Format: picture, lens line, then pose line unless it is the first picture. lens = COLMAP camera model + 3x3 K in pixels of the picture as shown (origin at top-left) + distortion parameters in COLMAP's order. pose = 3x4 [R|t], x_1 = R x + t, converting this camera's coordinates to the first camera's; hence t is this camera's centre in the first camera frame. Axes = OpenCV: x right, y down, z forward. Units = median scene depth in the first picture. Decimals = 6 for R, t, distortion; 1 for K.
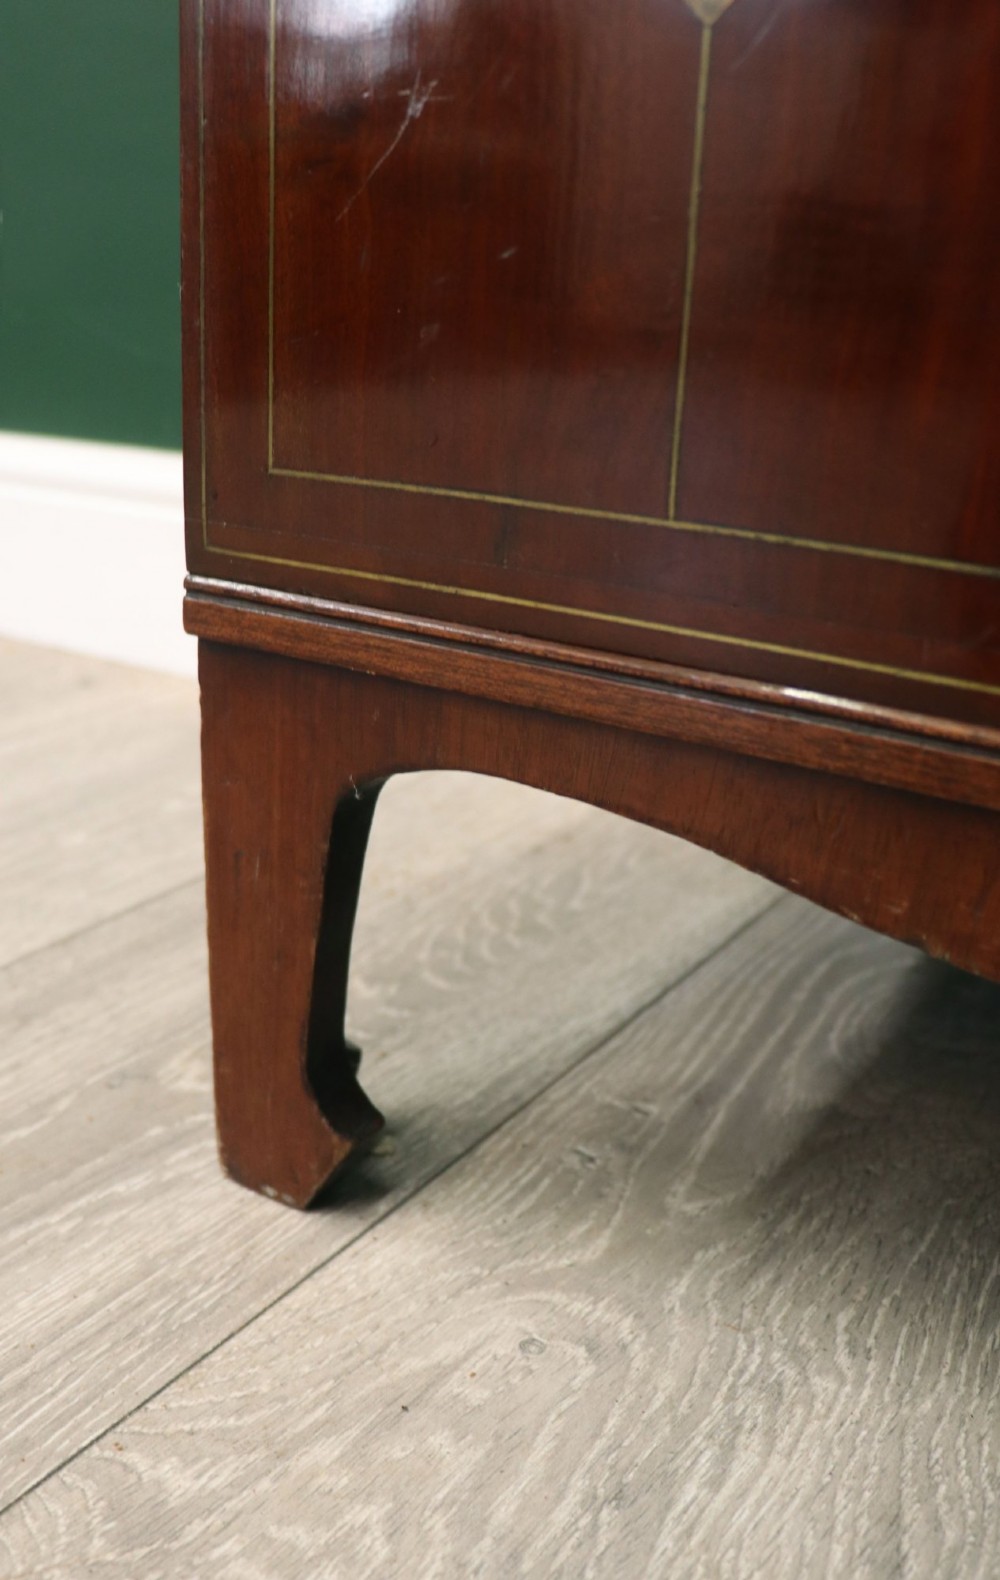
lens RADIAL K [[1555.4, 0, 418.7], [0, 1555.4, 847.5], [0, 0, 1]] dist [-0.211288, 0.175694]
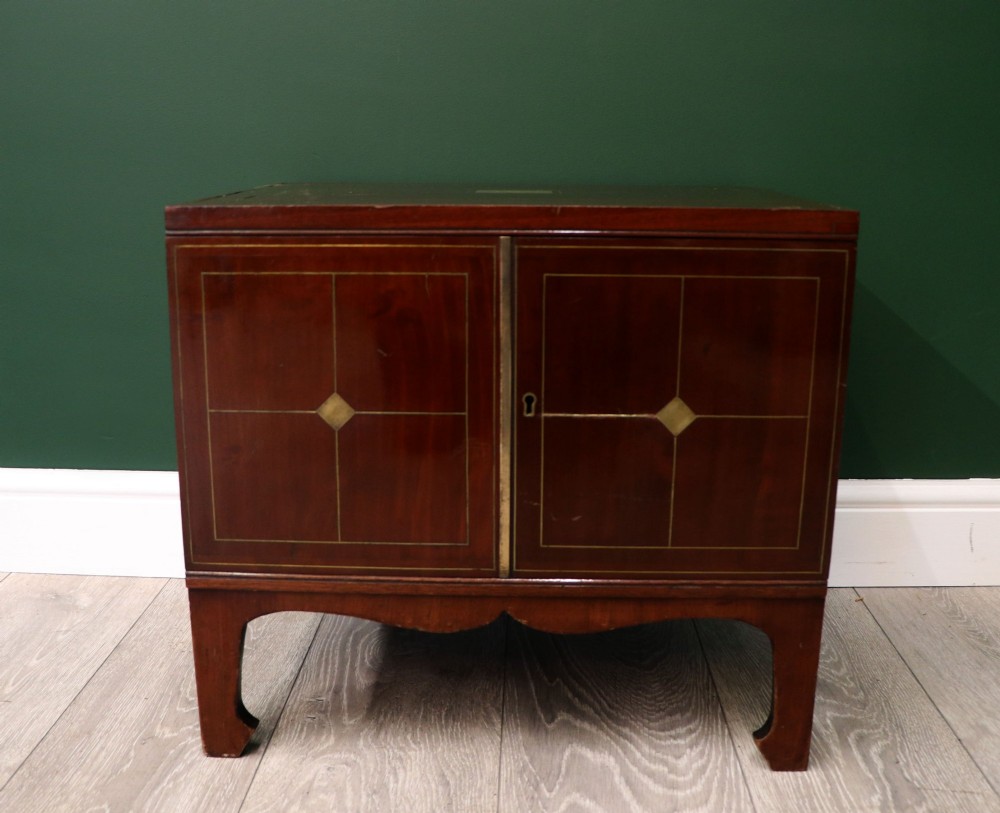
lens RADIAL K [[1090.5, 0, 500.0], [0, 1090.5, 406.5], [0, 0, 1]] dist [-0.175649, 0.137052]
pose [[0.837785, -0.150252, 0.524920, -0.713033], [0.216788, 0.973901, -0.067231, -0.211903], [-0.501118, 0.170121, 0.848492, -1.307242]]
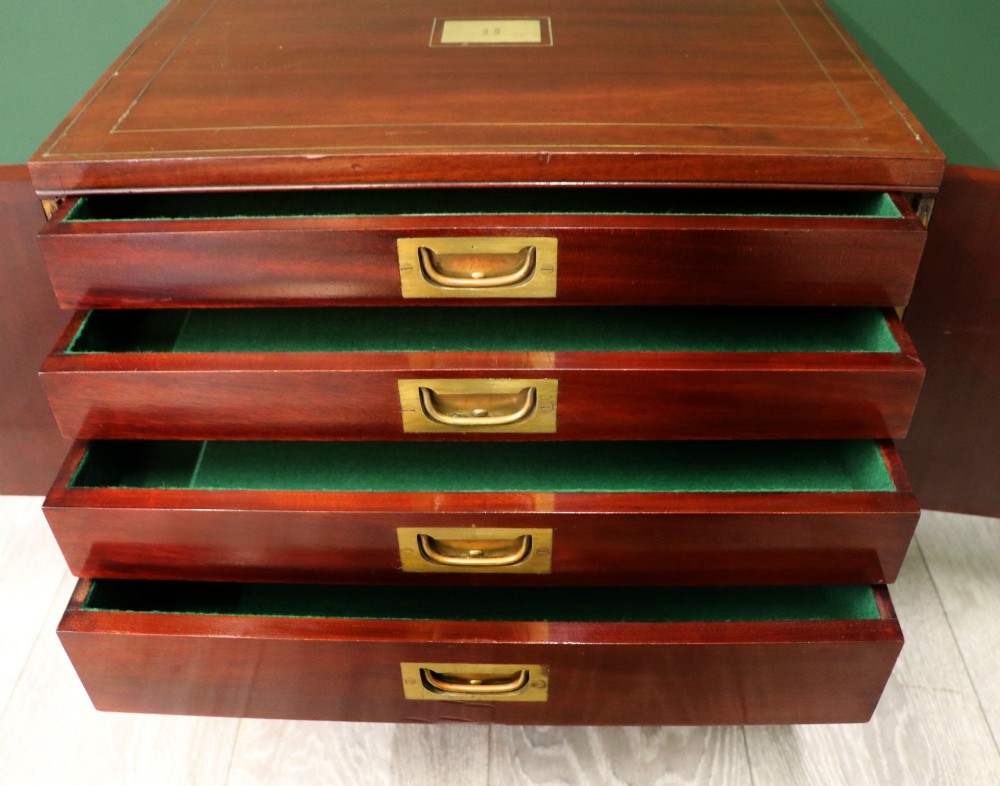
lens RADIAL K [[985.5, 0, 513.5], [0, 985.5, 409.2], [0, 0, 1]] dist [-0.174188, 0.122729]
pose [[0.824470, -0.386164, 0.413673, -0.243125], [0.233702, 0.898088, 0.372587, -0.879693], [-0.515395, -0.210511, 0.830694, -0.885387]]
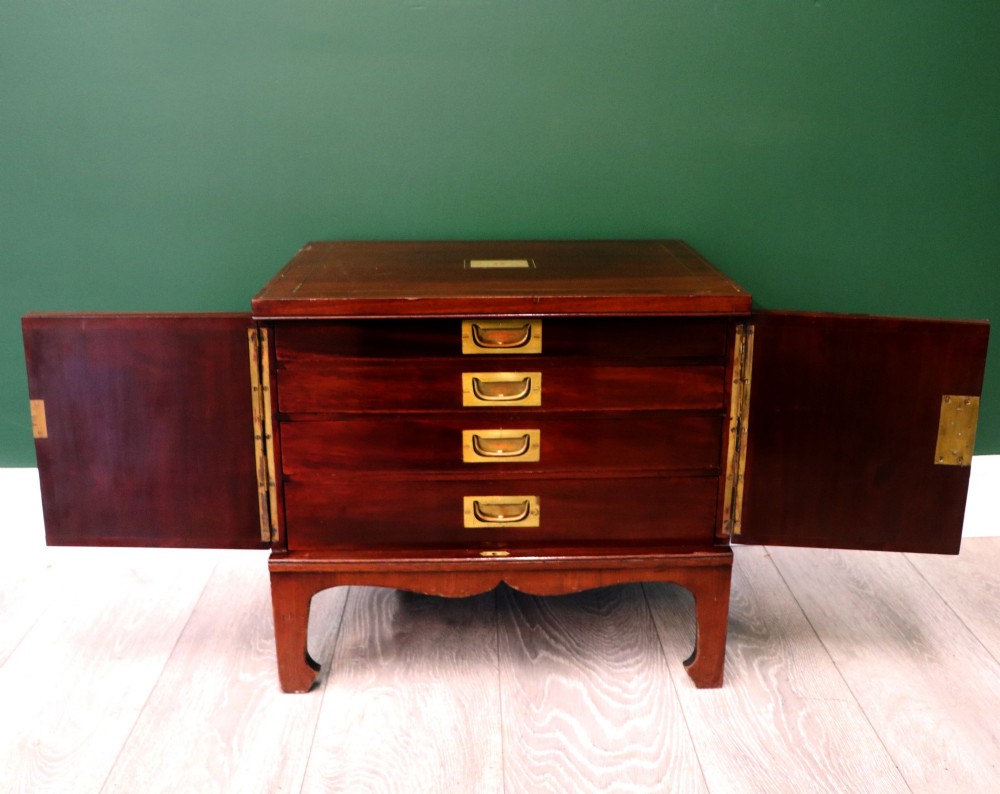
lens RADIAL K [[1062.2, 0, 500.0], [0, 1062.2, 397.0], [0, 0, 1]] dist [-0.150190, 0.025593]
pose [[0.807411, -0.195981, 0.556487, -1.176082], [0.240295, 0.970676, -0.006798, -0.438080], [-0.538837, 0.139210, 0.830828, -1.919136]]
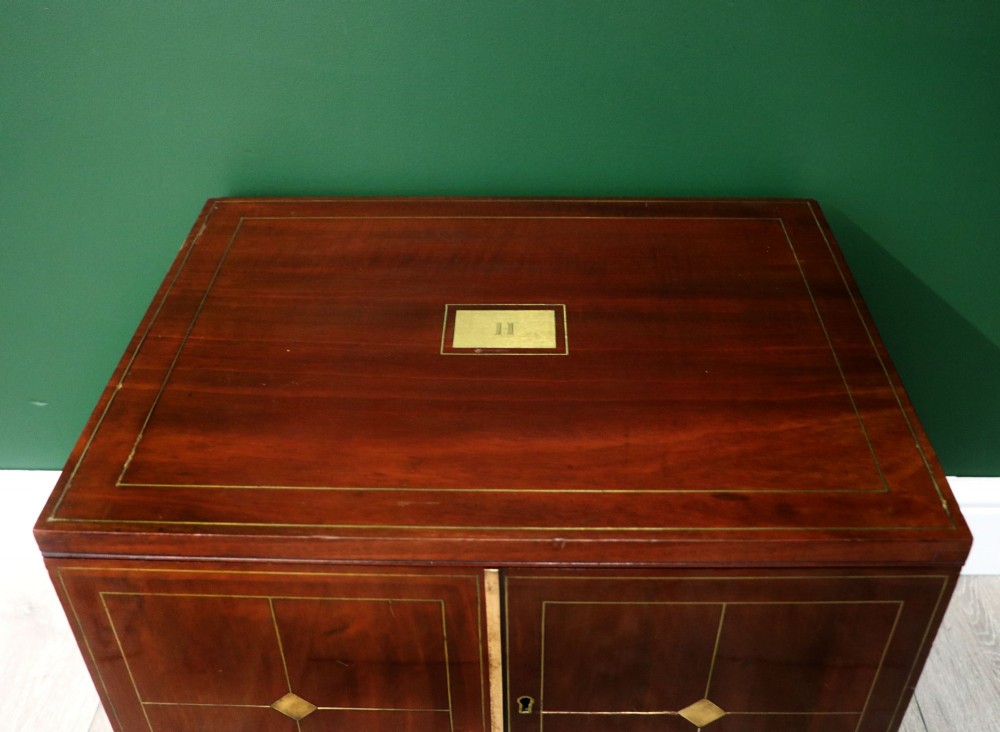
lens RADIAL K [[1028.7, 0, 499.4], [0, 1028.7, 386.6], [0, 0, 1]] dist [-0.159521, 0.221531]
pose [[0.835886, -0.361569, 0.412992, -0.081919], [0.235181, 0.915747, 0.325725, -1.348281], [-0.495968, -0.175141, 0.850495, -0.821789]]
